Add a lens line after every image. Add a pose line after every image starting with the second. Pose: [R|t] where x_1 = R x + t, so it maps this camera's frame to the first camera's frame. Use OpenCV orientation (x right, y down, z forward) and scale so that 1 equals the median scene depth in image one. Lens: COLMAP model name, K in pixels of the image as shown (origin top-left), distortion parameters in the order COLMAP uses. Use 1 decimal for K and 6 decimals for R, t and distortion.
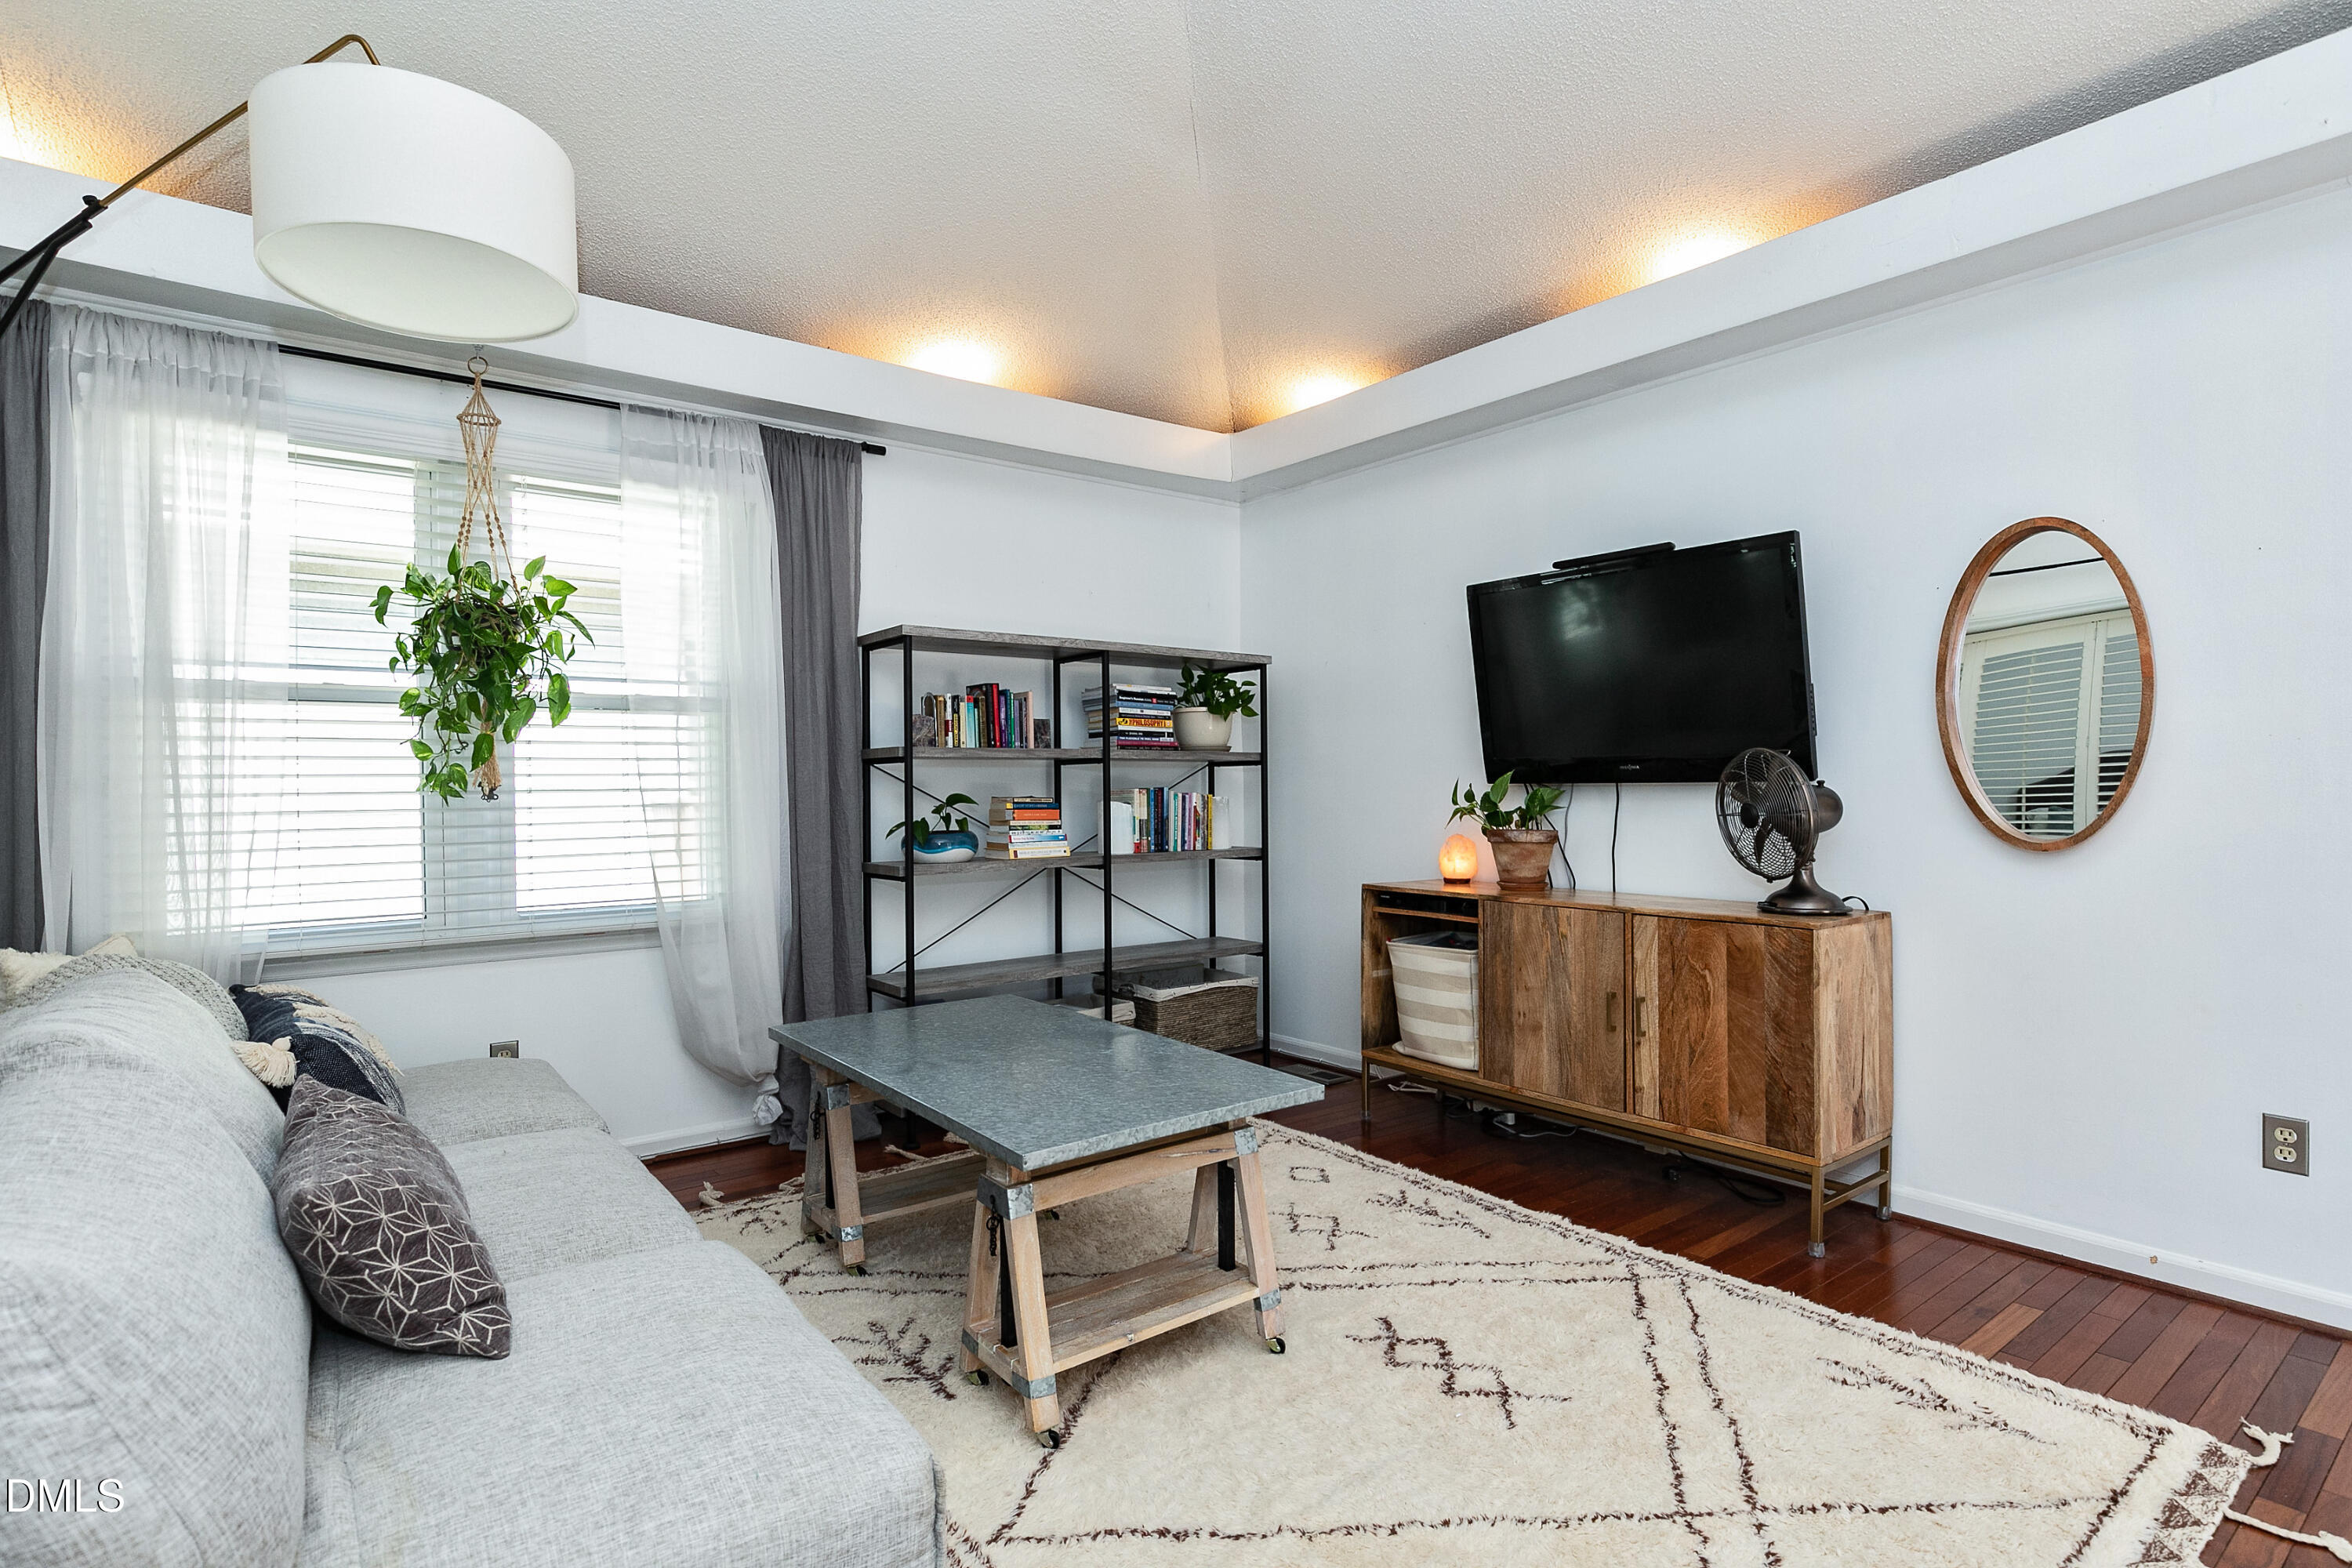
lens RADIAL K [[1155.7, 0, 1166.3], [0, 1155.7, 786.5], [0, 0, 1]] dist [0.000353, 0.000346]
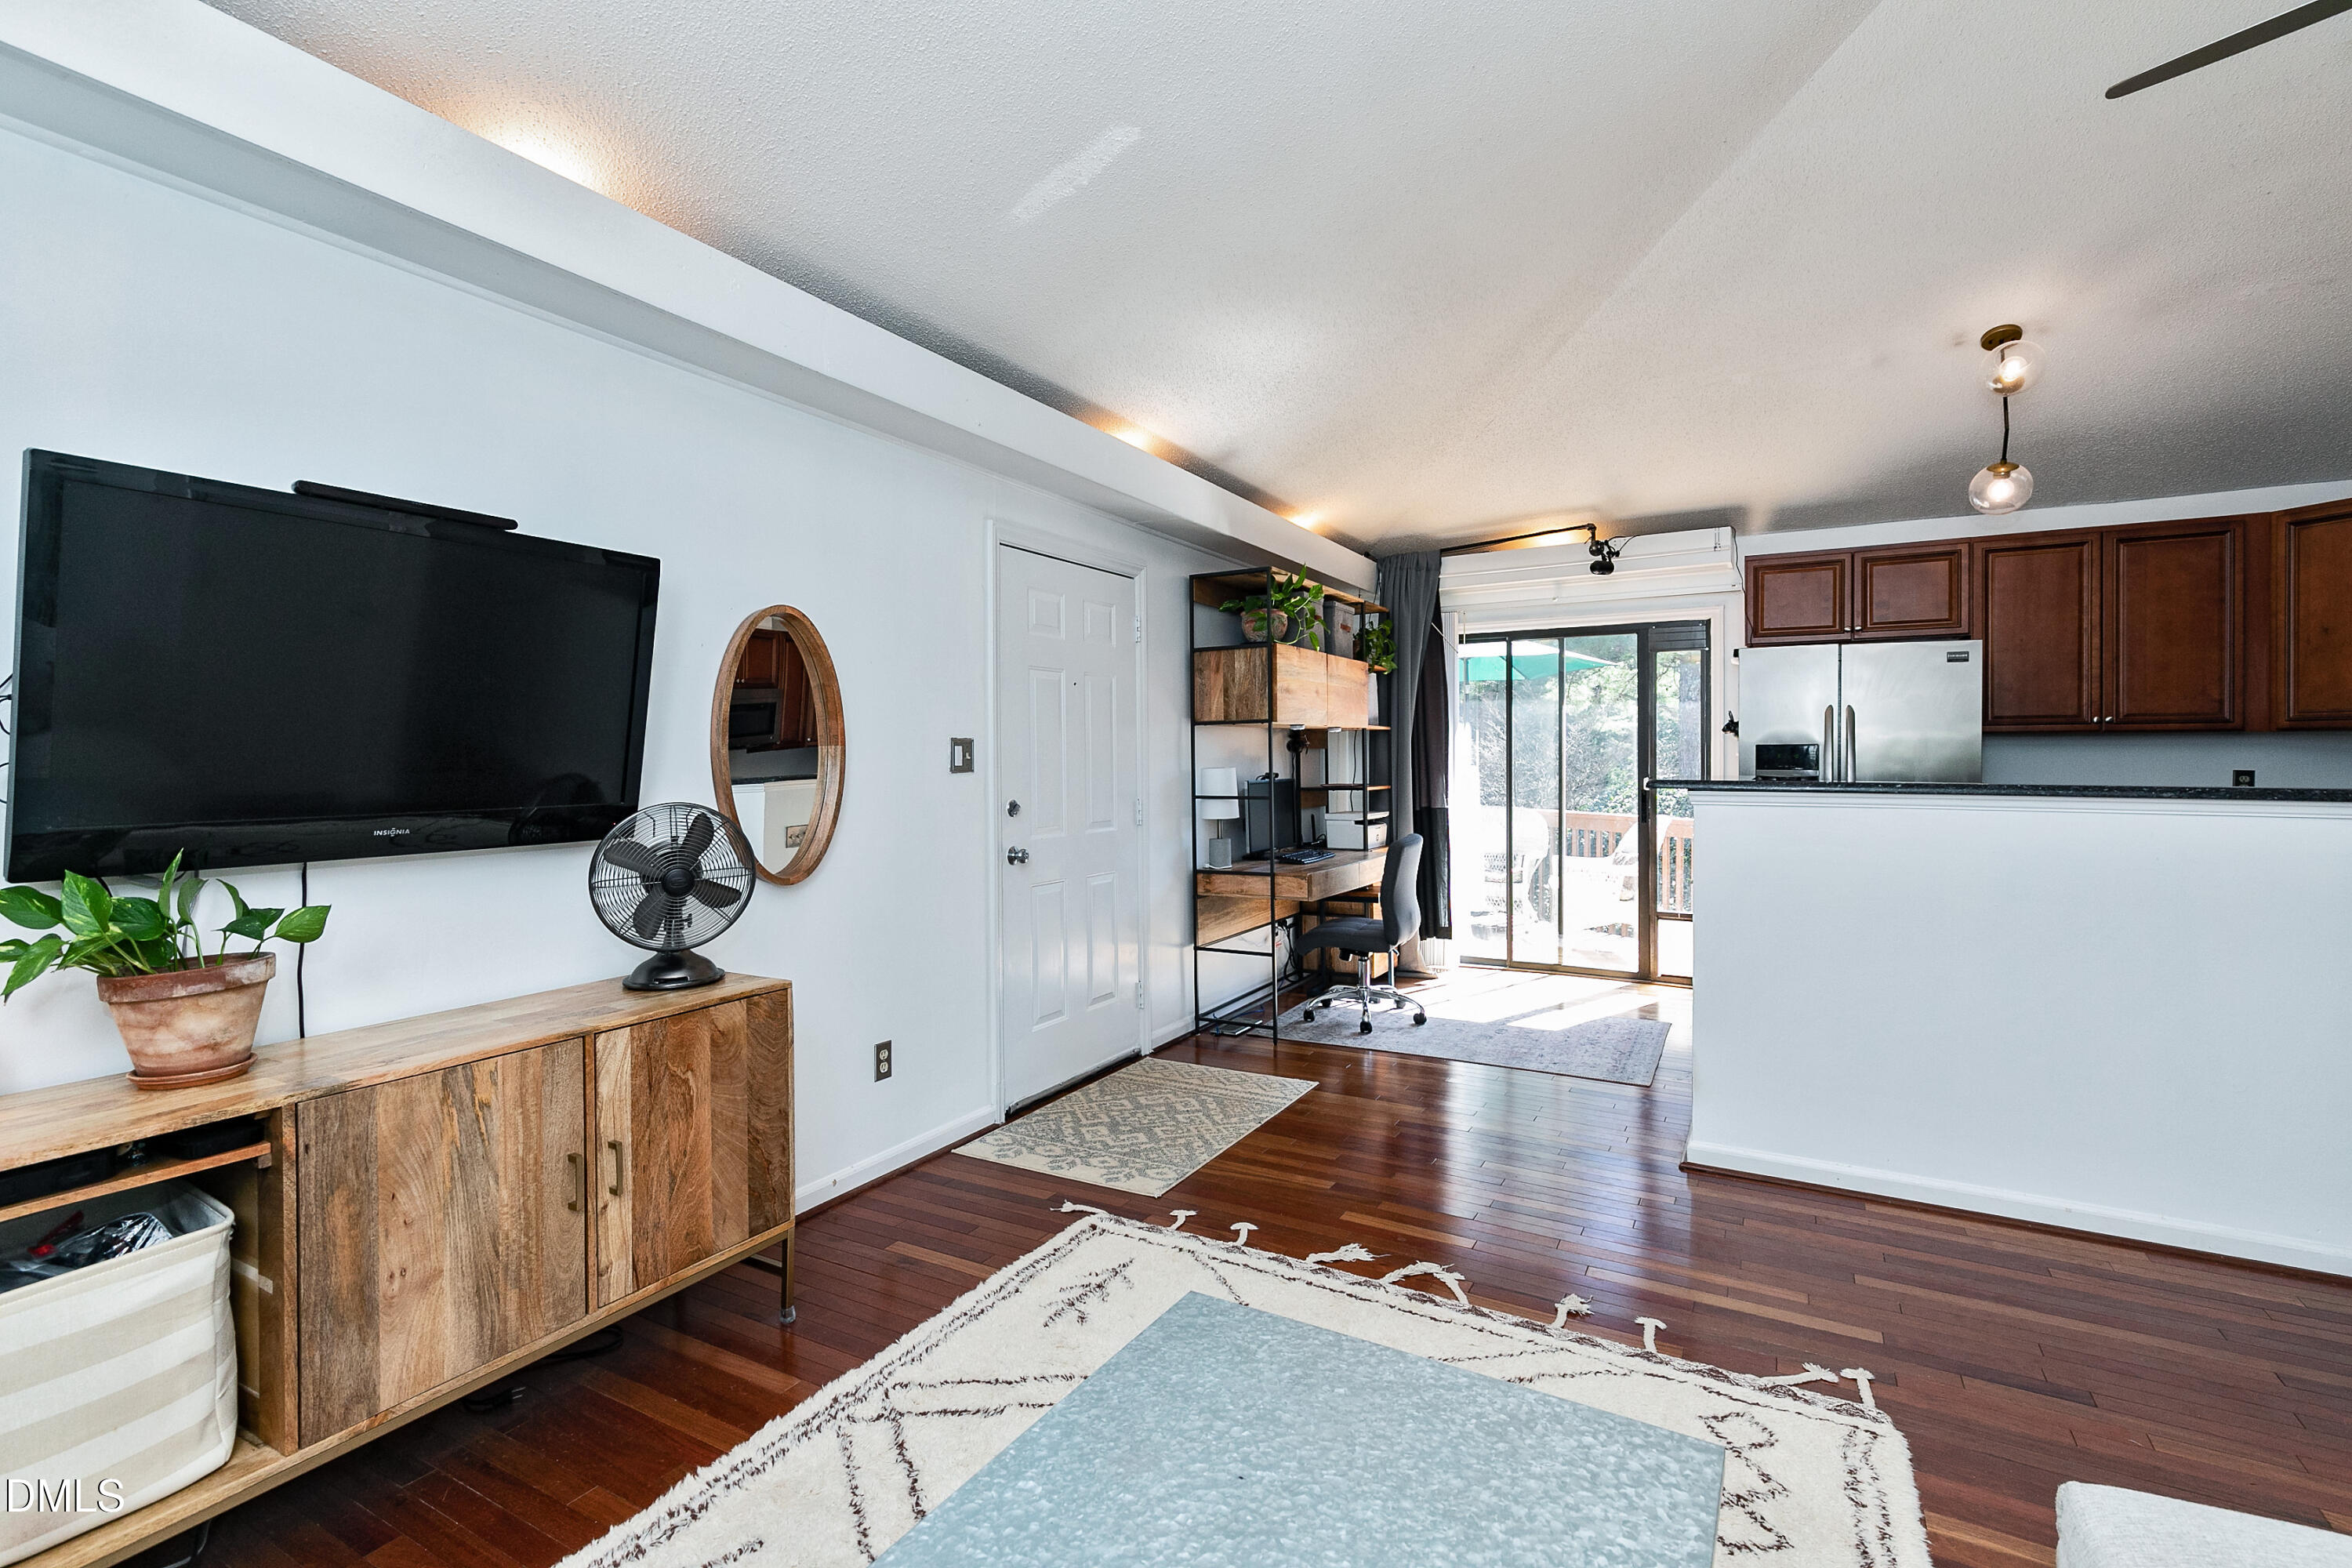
lens RADIAL K [[1077.4, 0, 1164.2], [0, 1077.4, 760.6], [0, 0, 1]] dist [0.003457, 0.000488]
pose [[-0.369302, 0.004637, 0.929298, -0.381244], [0.013030, 0.999915, 0.000189, -0.060622], [-0.929218, 0.012178, -0.369331, 0.966079]]
